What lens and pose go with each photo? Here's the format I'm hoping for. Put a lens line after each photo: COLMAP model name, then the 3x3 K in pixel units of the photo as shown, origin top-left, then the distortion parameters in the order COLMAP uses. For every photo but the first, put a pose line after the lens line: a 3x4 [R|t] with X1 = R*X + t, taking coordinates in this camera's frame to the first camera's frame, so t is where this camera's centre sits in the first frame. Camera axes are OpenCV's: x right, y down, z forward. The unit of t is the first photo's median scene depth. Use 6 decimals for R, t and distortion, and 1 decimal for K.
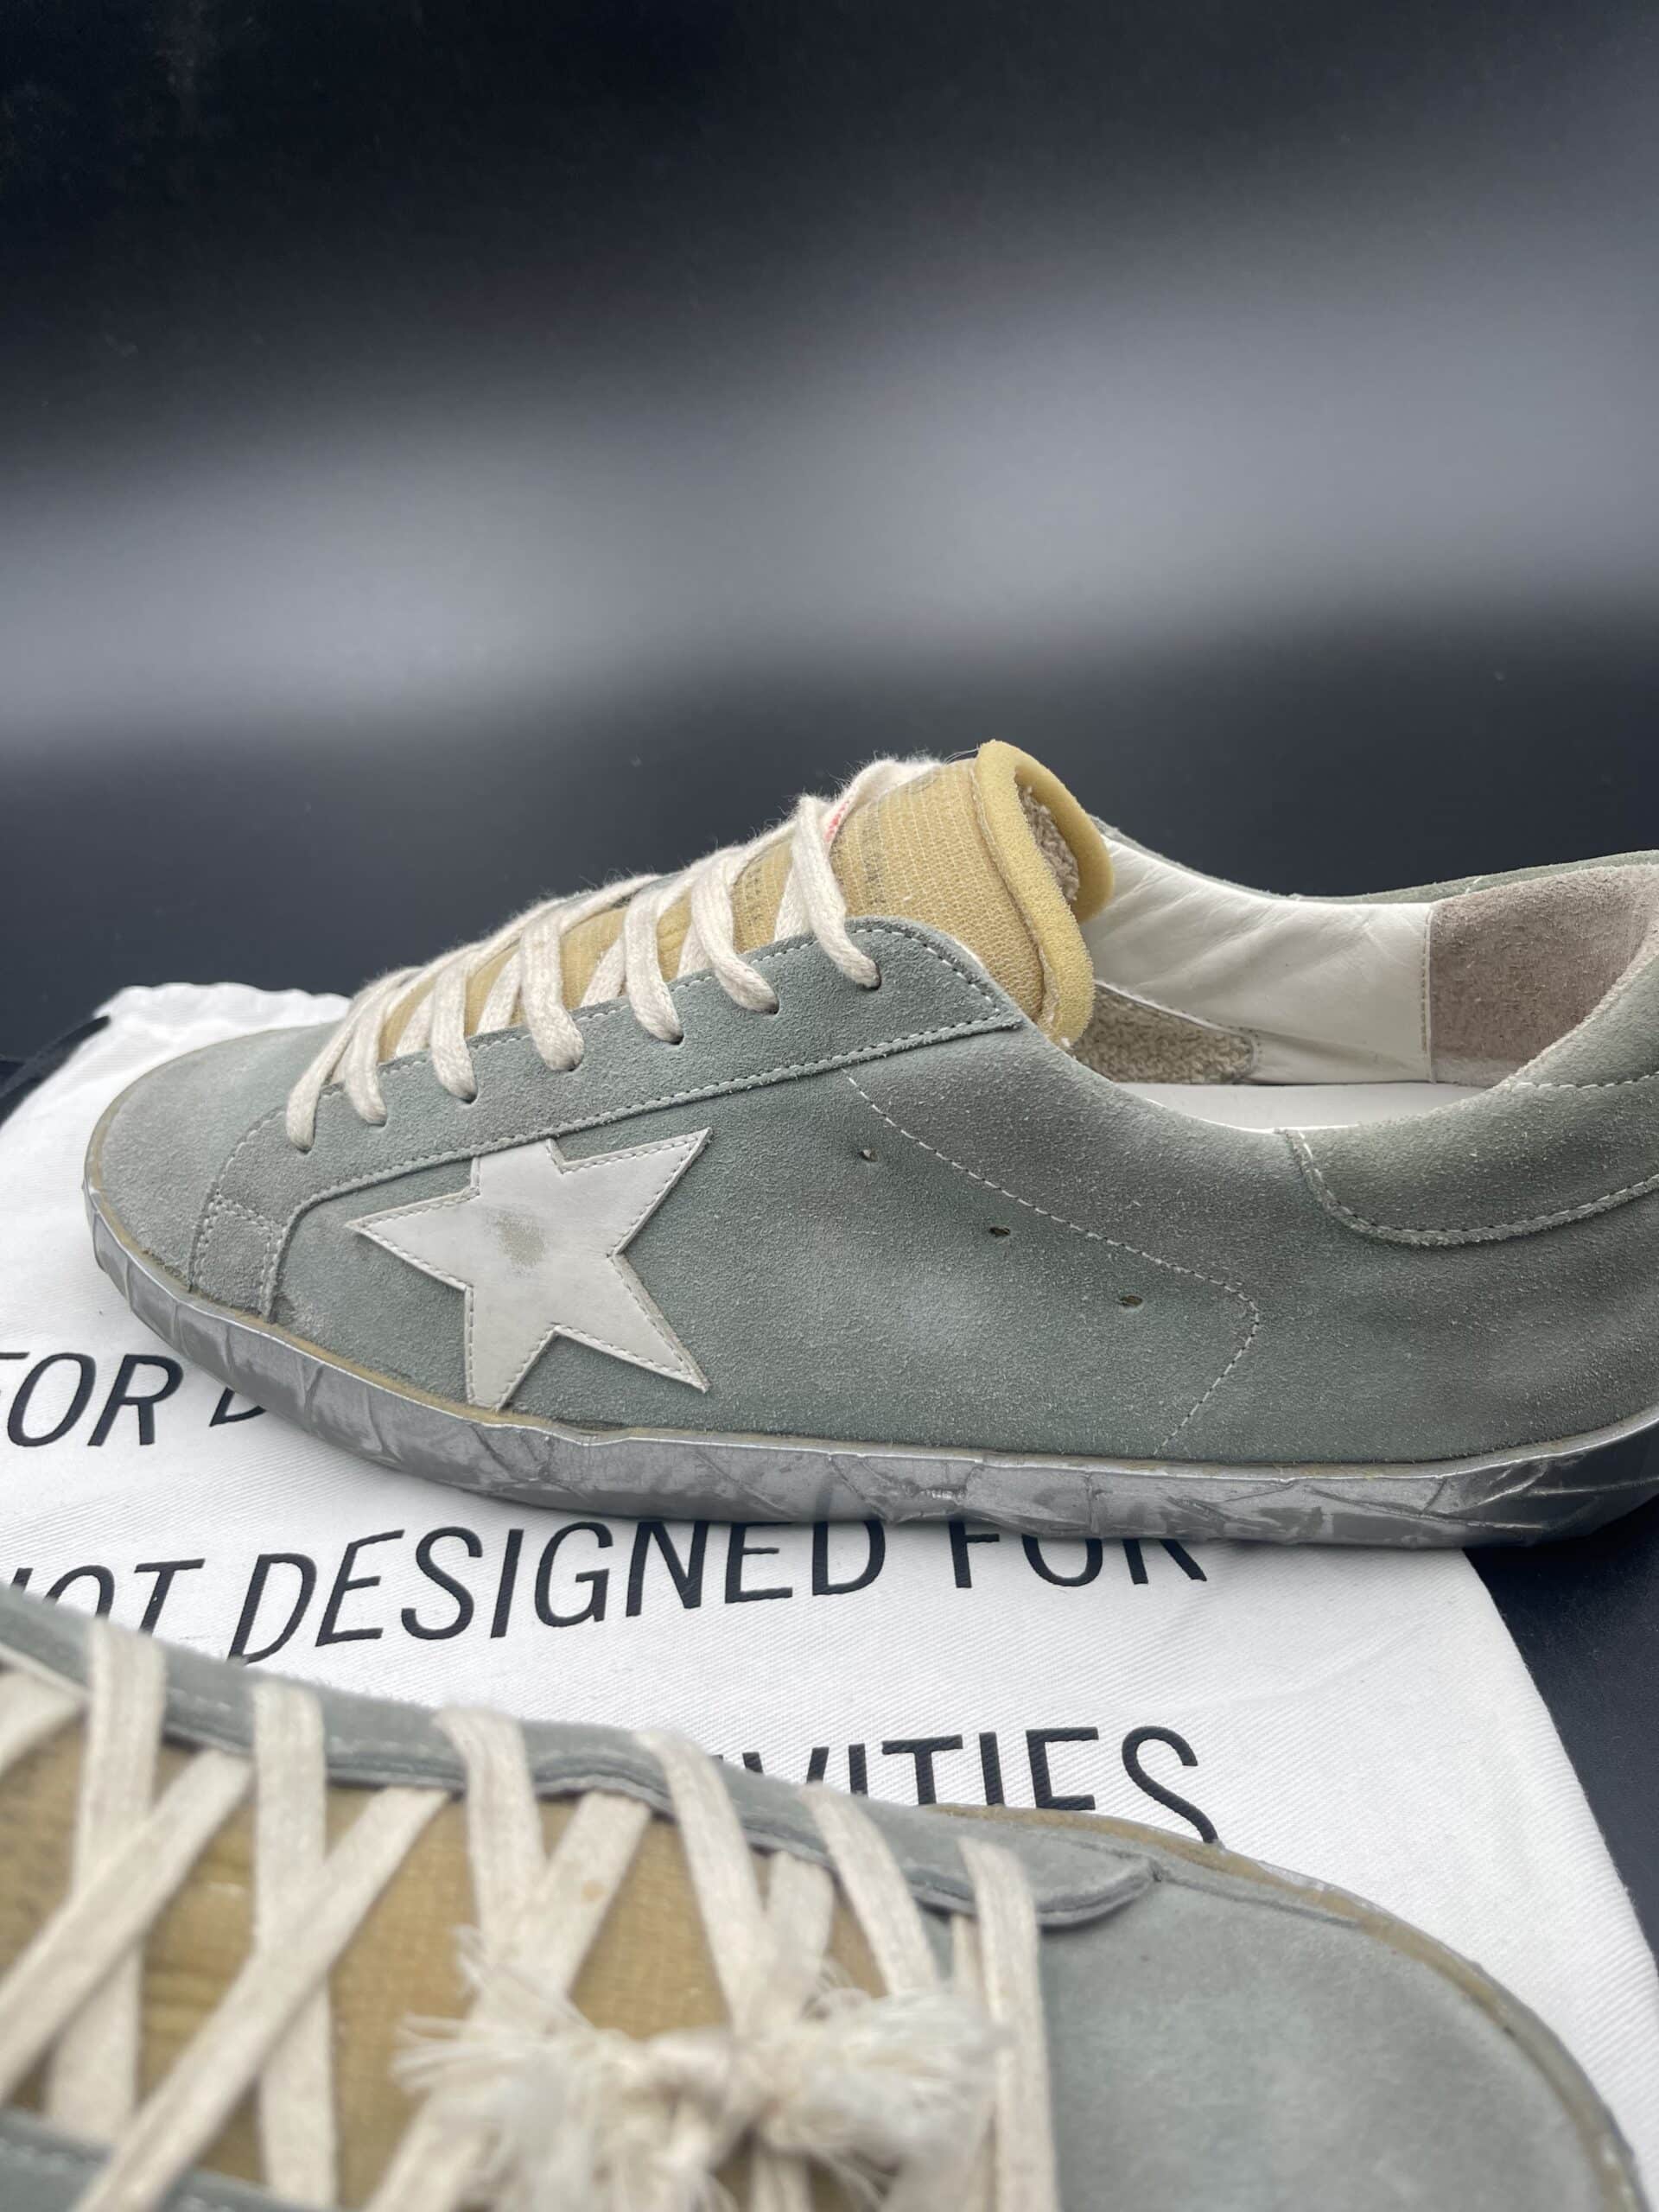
lens RADIAL K [[1694.4, 0, 807.1], [0, 1694.4, 1108.1], [0, 0, 1]] dist [0.032786, -0.071246]
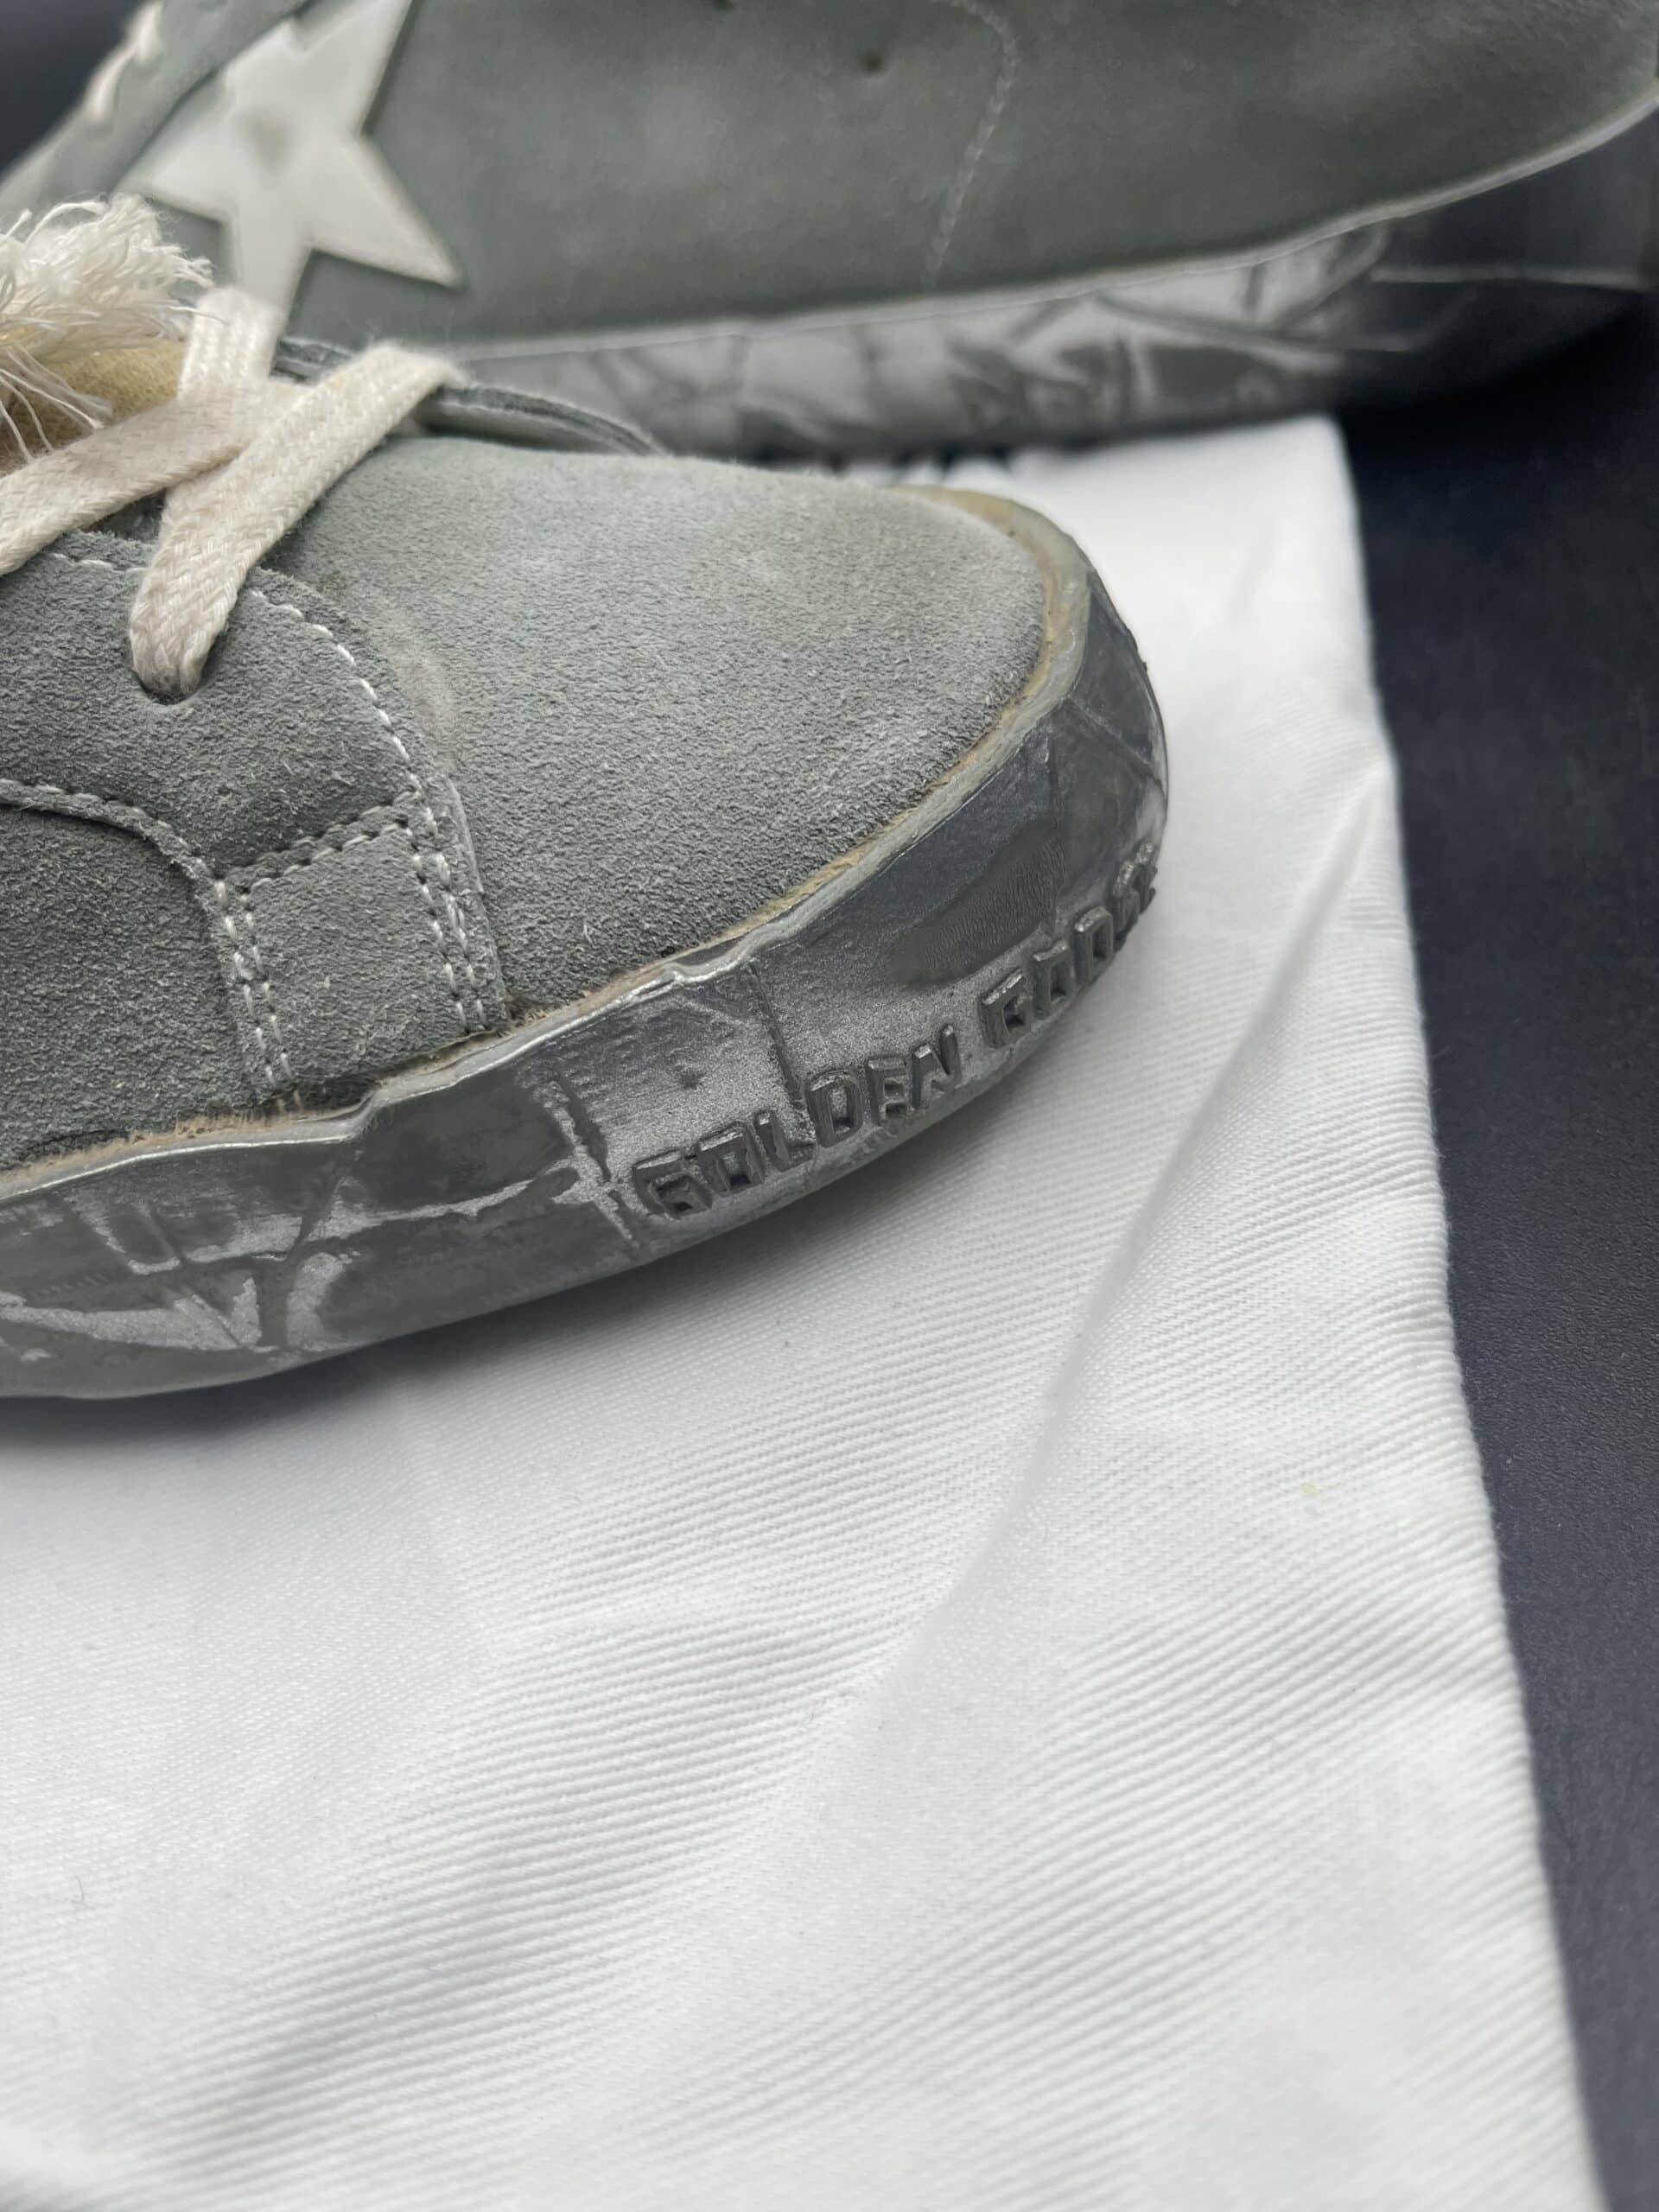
lens RADIAL K [[1704.3, 0, 813.6], [0, 1704.3, 1132.7], [0, 0, 1]] dist [0.021494, -0.068943]
pose [[0.976381, 0.020472, -0.215082, 0.338730], [0.022742, 0.980233, 0.196537, 0.447277], [0.214854, -0.196787, 0.956615, 0.086684]]
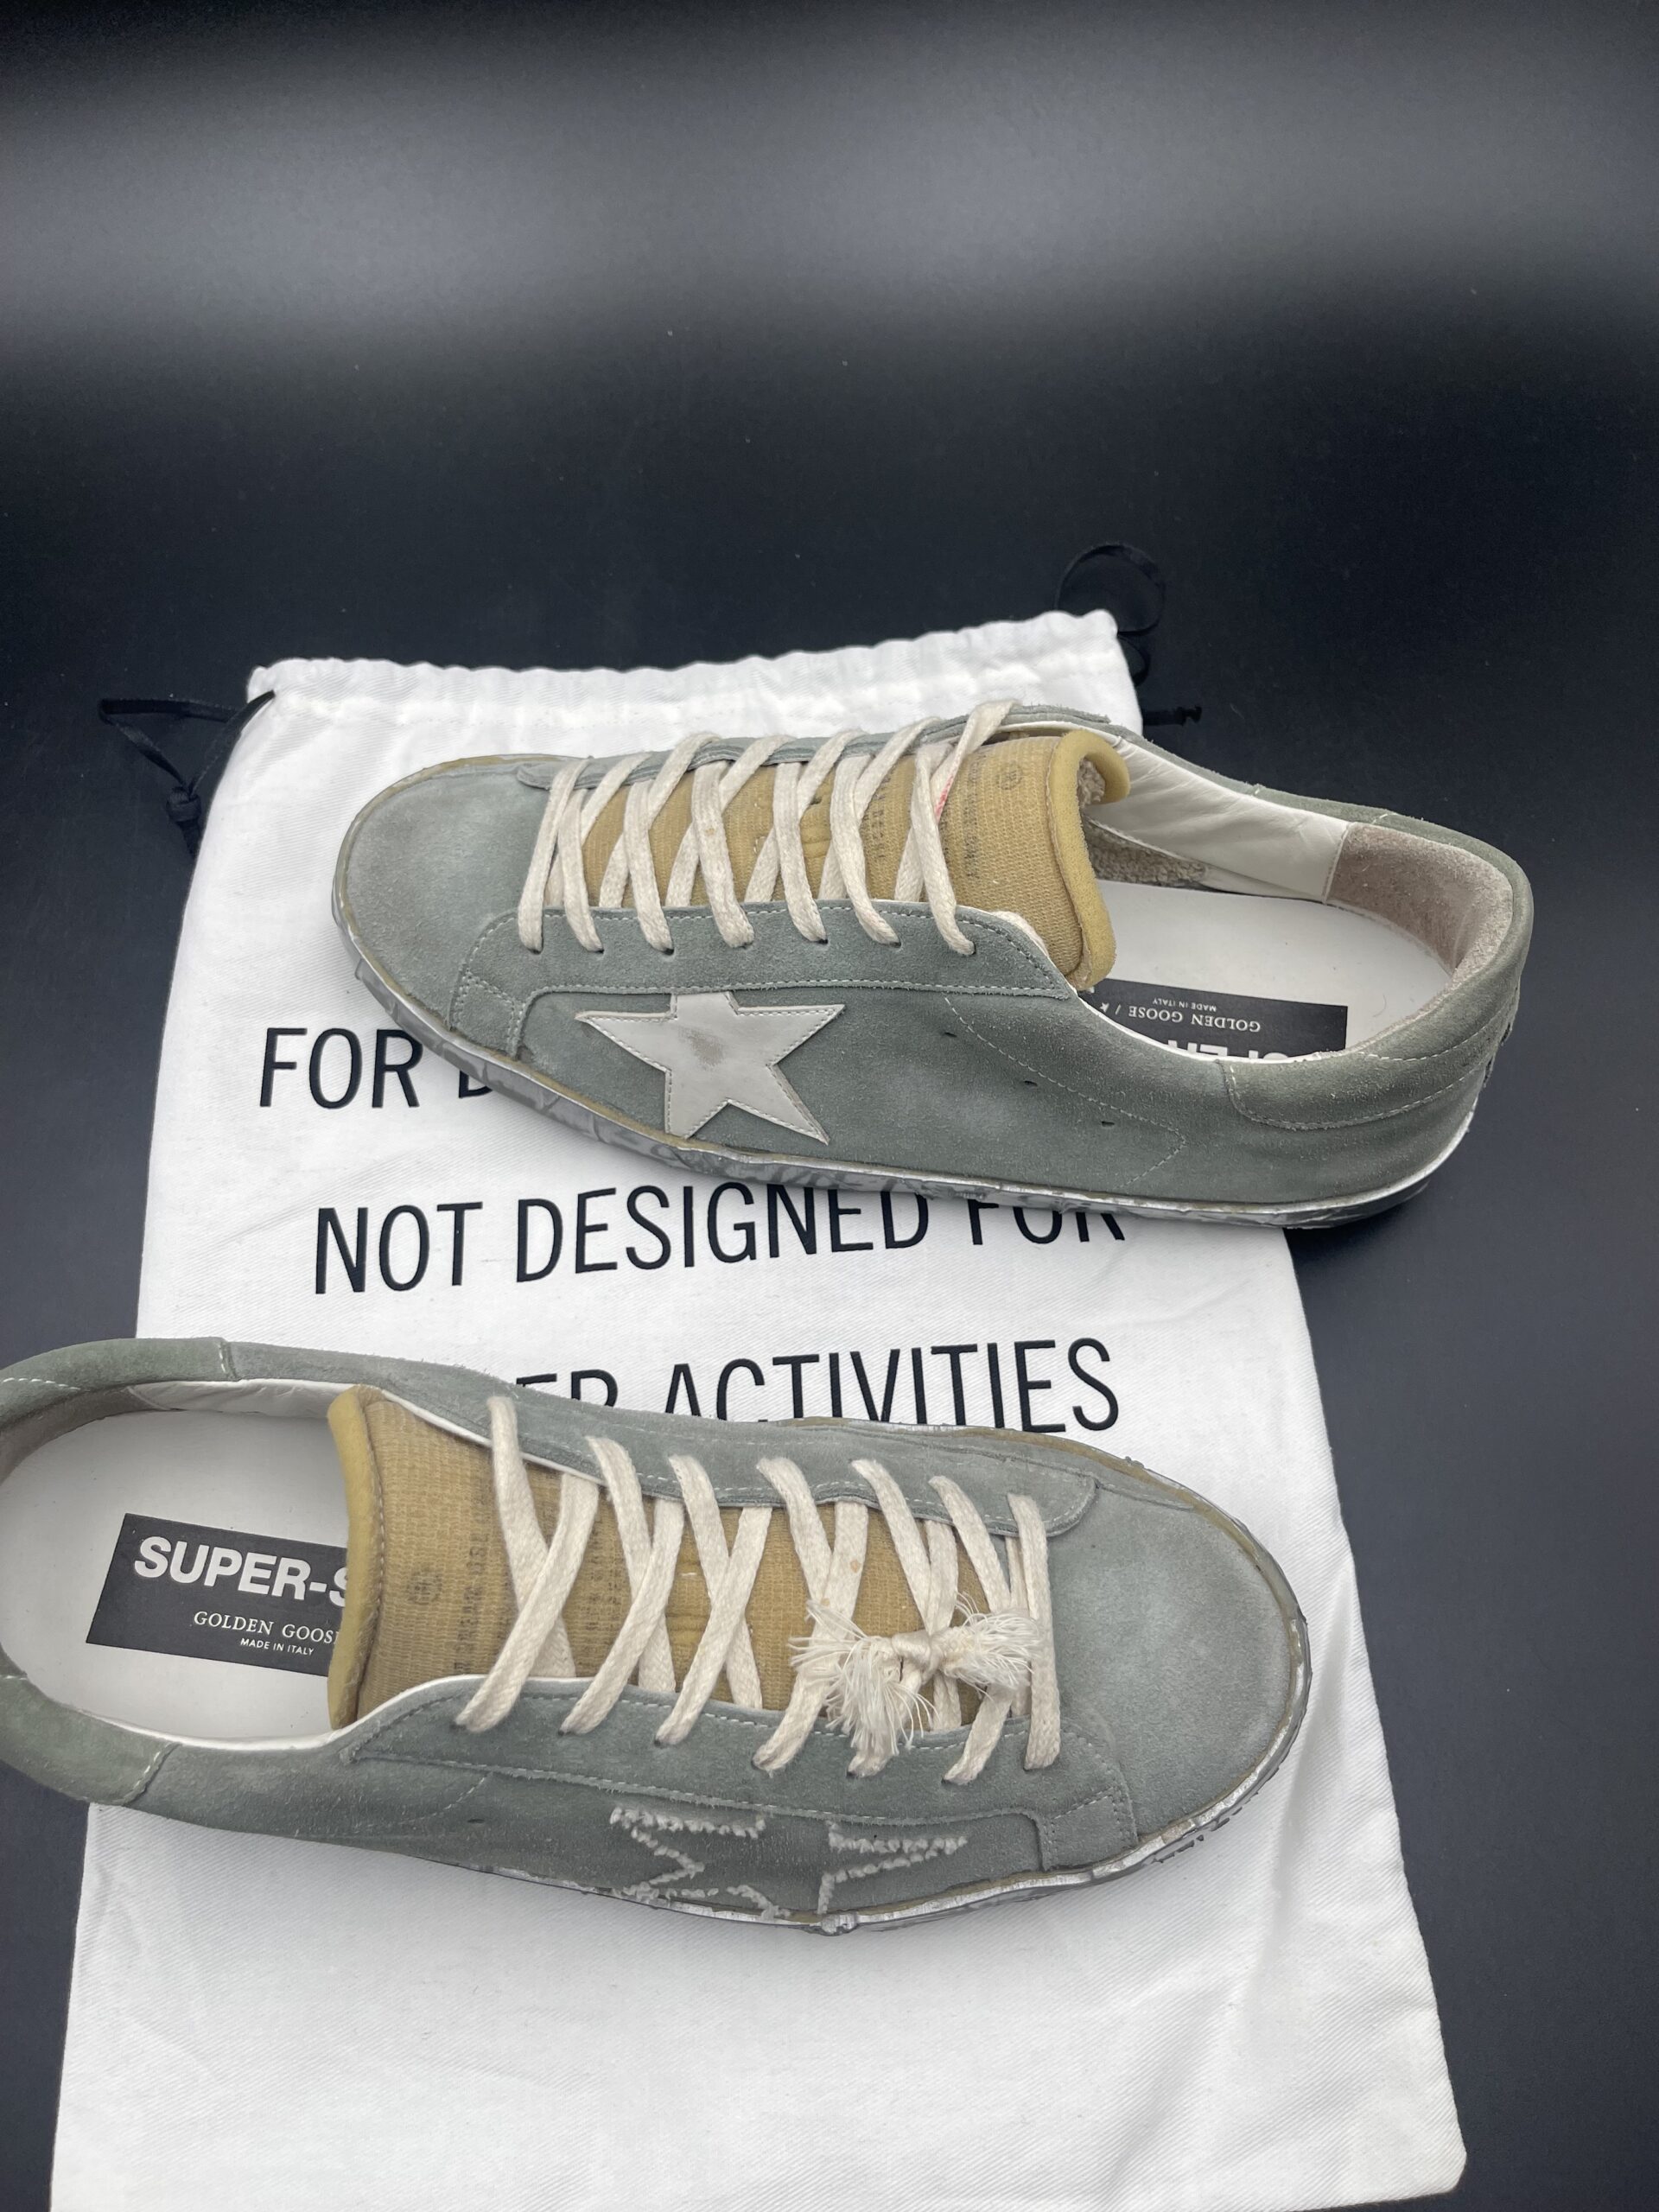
lens RADIAL K [[1675.3, 0, 810.2], [0, 1675.3, 1109.8], [0, 0, 1]] dist [0.058514, -0.101272]
pose [[0.995467, 0.000713, 0.095102, -0.228869], [-0.049258, 0.859264, 0.509156, -0.661504], [-0.081355, -0.511532, 0.855404, -0.308107]]
